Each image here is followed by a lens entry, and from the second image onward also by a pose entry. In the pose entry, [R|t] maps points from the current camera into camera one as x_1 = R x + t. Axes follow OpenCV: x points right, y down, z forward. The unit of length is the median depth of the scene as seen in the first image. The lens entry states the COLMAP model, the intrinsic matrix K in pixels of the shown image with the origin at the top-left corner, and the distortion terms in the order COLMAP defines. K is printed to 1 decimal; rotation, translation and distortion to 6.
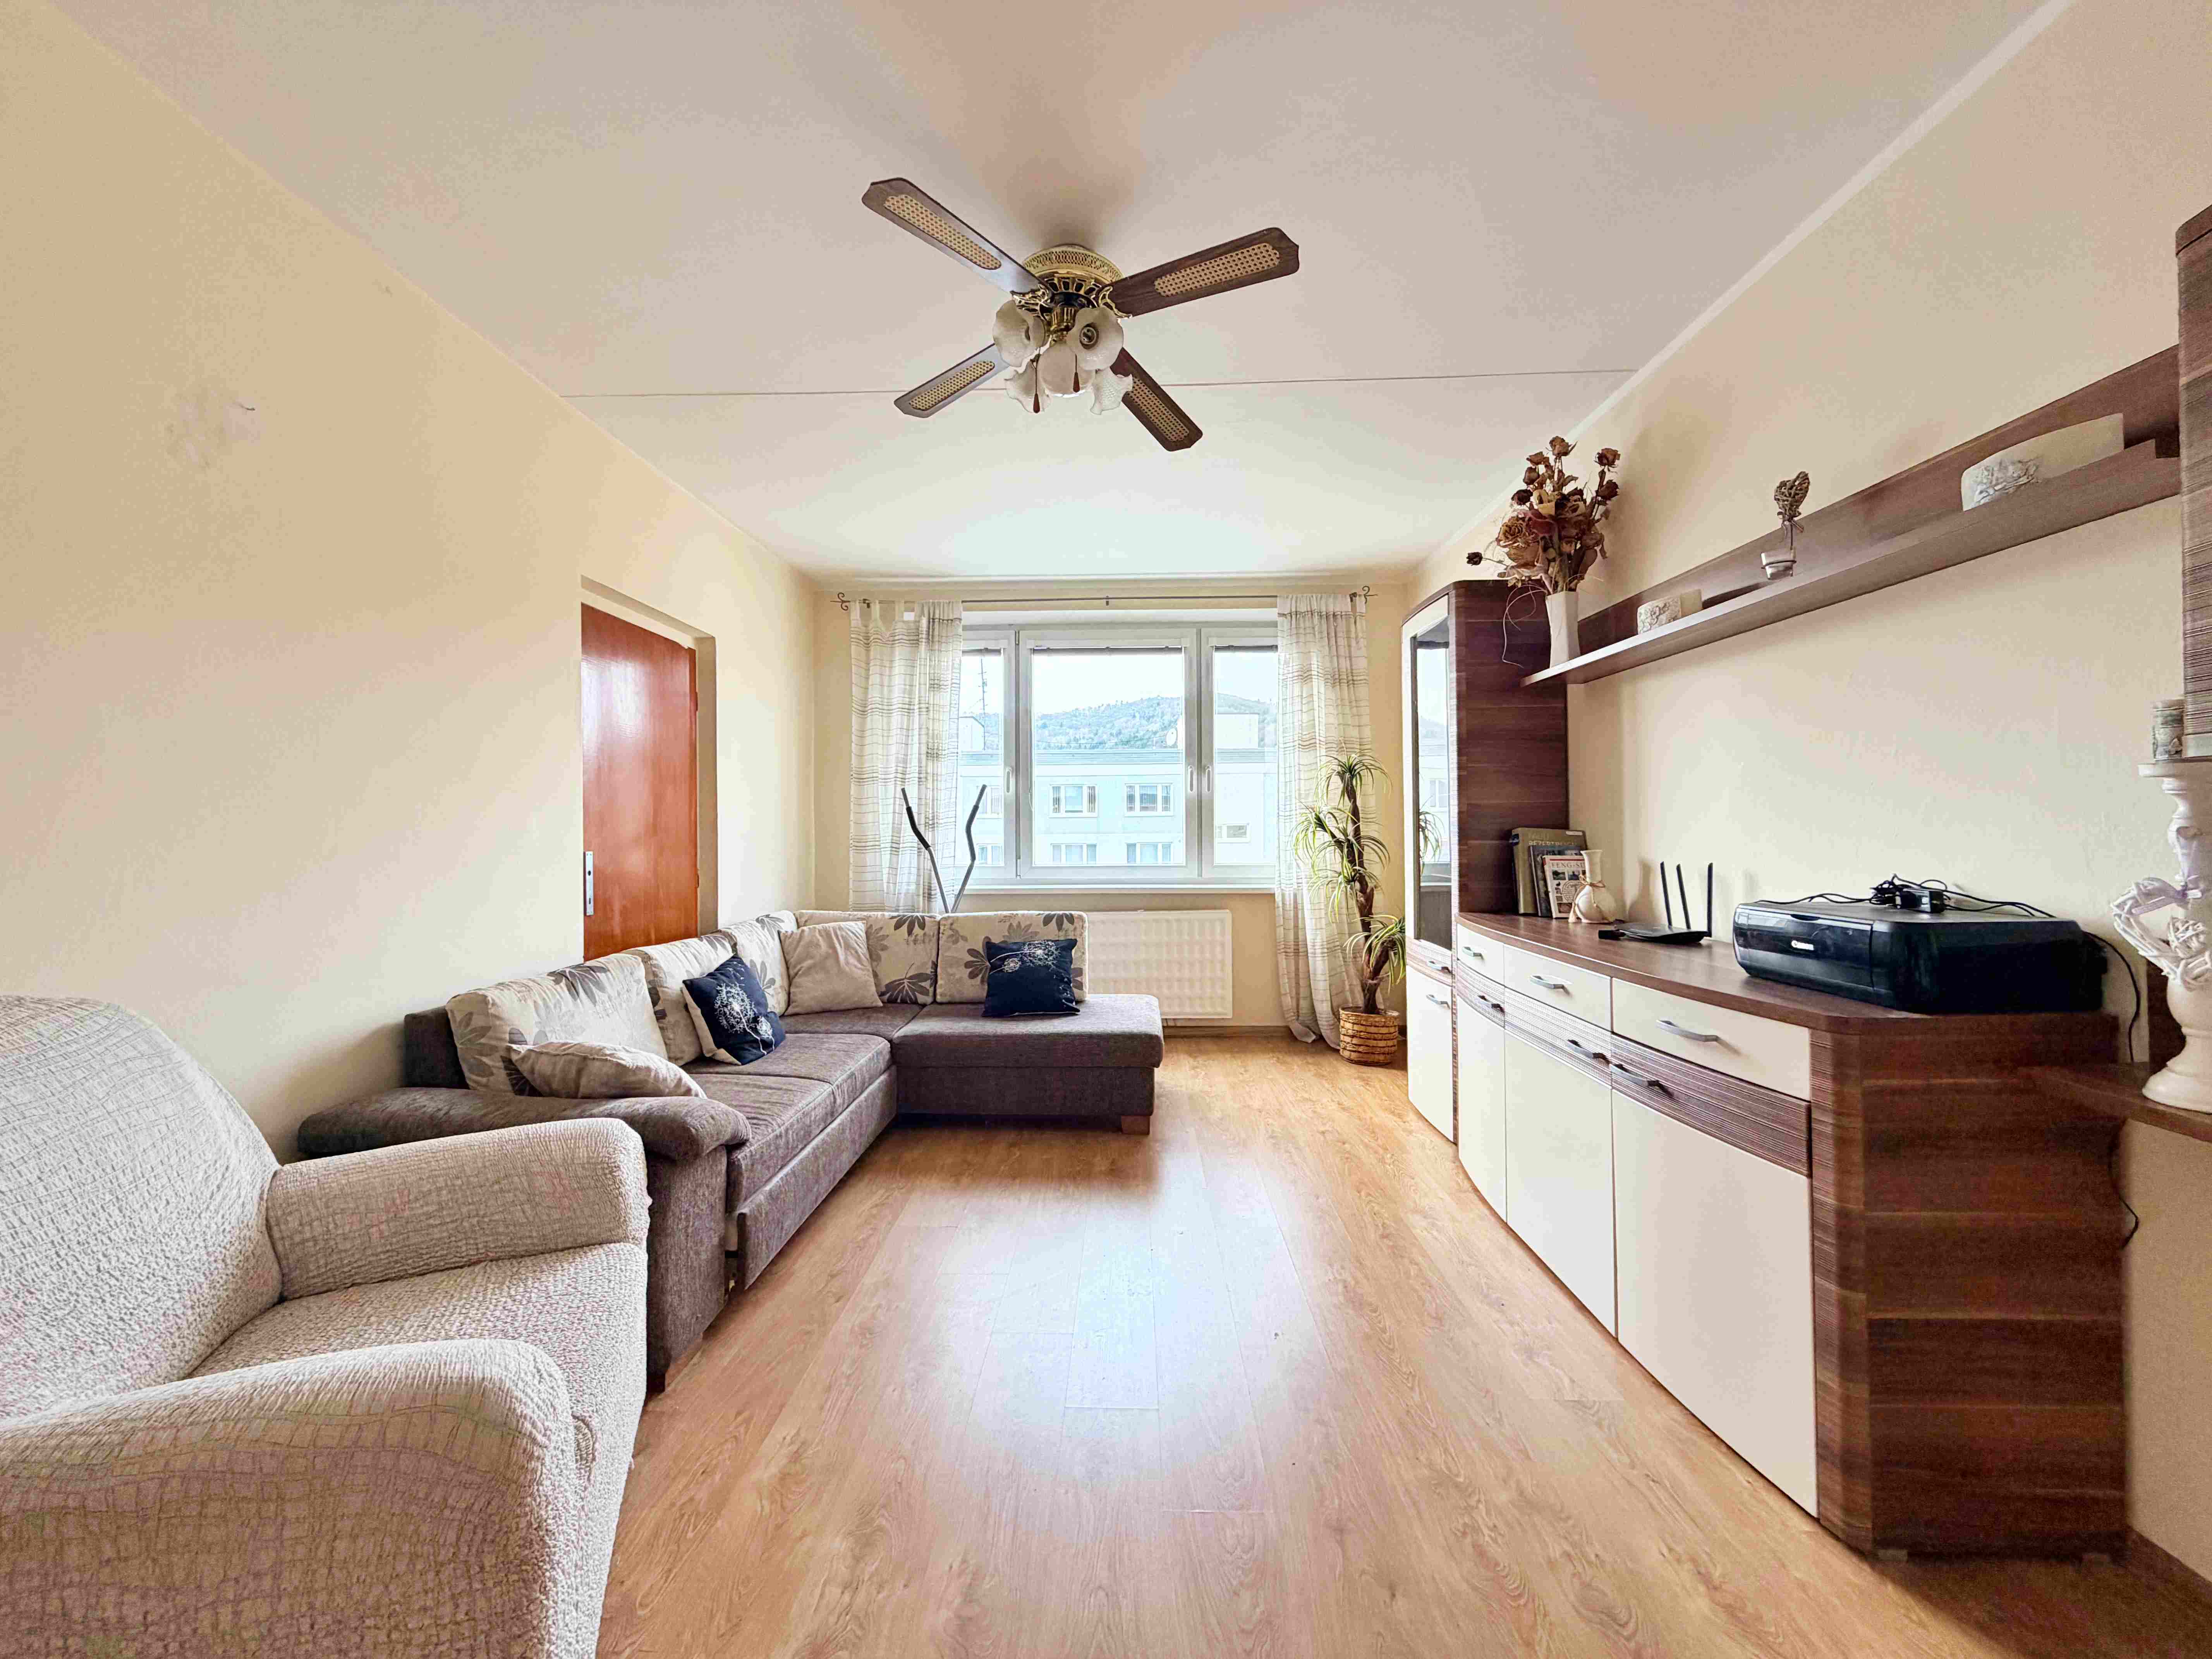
lens RADIAL K [[883.7, 0, 1094.9], [0, 883.7, 826.0], [0, 0, 1]] dist [0.000995, 0.000039]
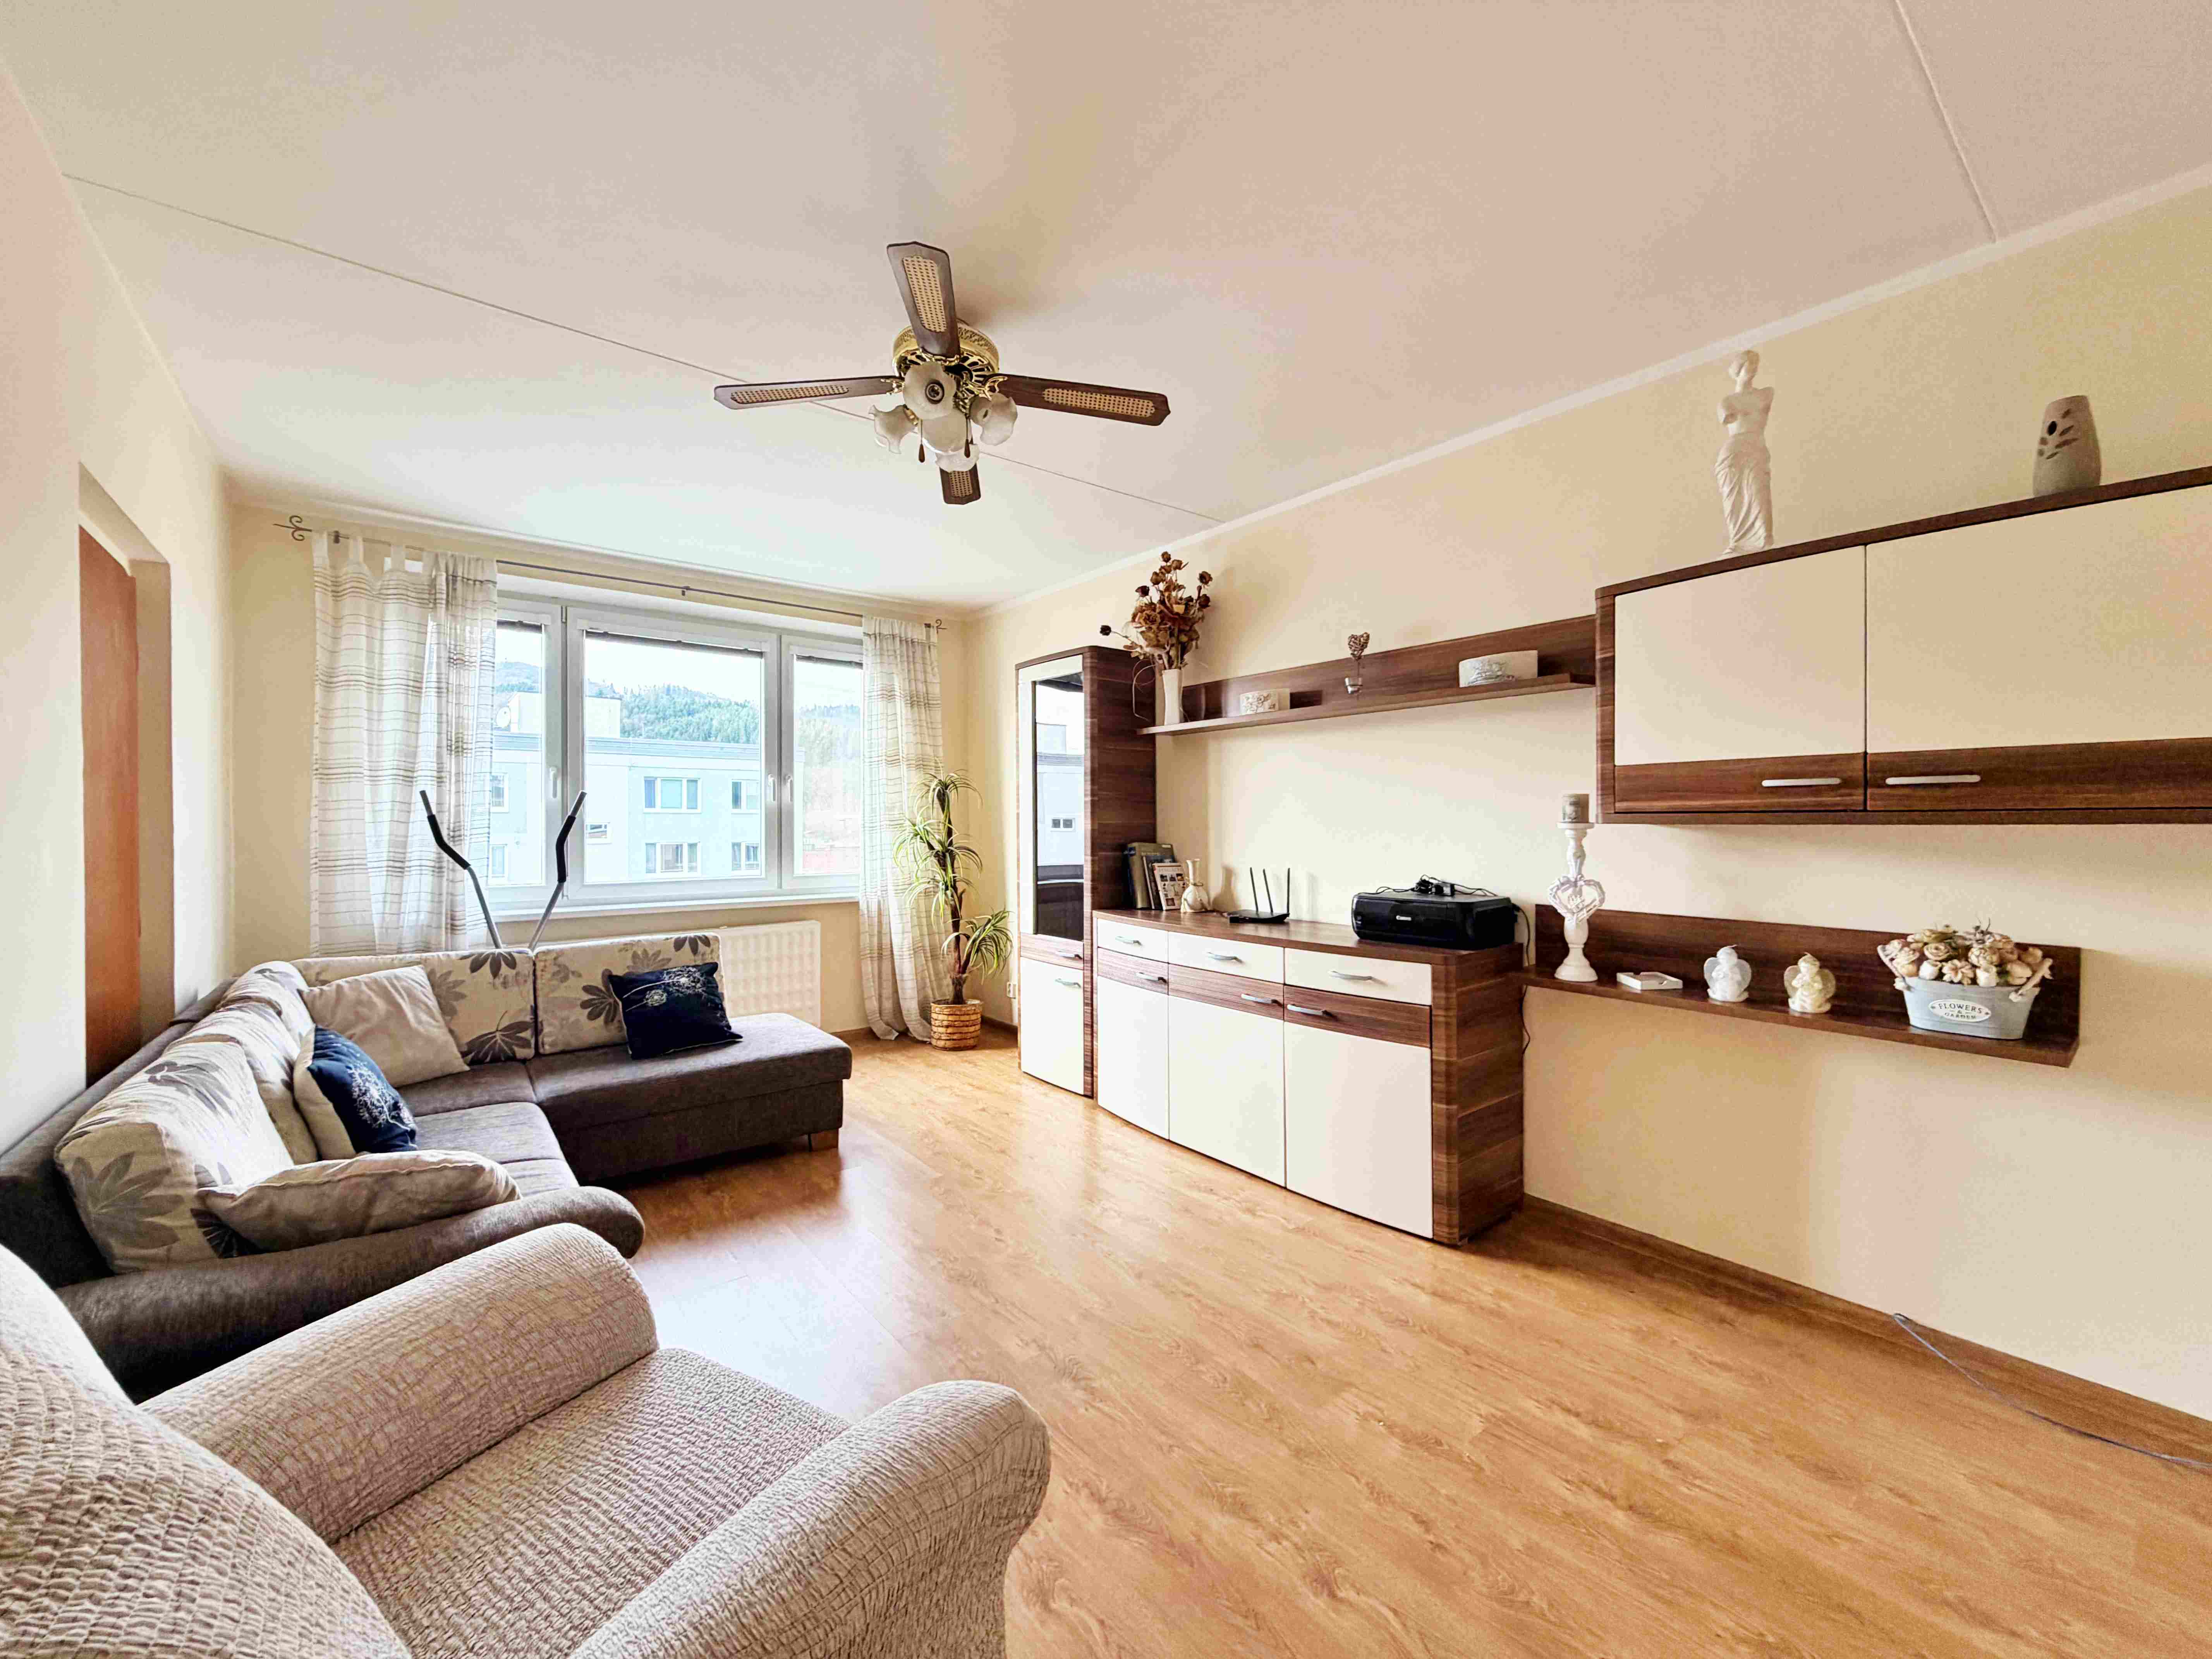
lens RADIAL K [[890.6, 0, 1098.9], [0, 890.6, 826.5], [0, 0, 1]] dist [0.002351, -0.000225]
pose [[0.763266, 0.002919, 0.646078, -0.325452], [-0.004645, 0.999989, 0.000970, -0.018018], [-0.646068, -0.003741, 0.763271, 0.024638]]
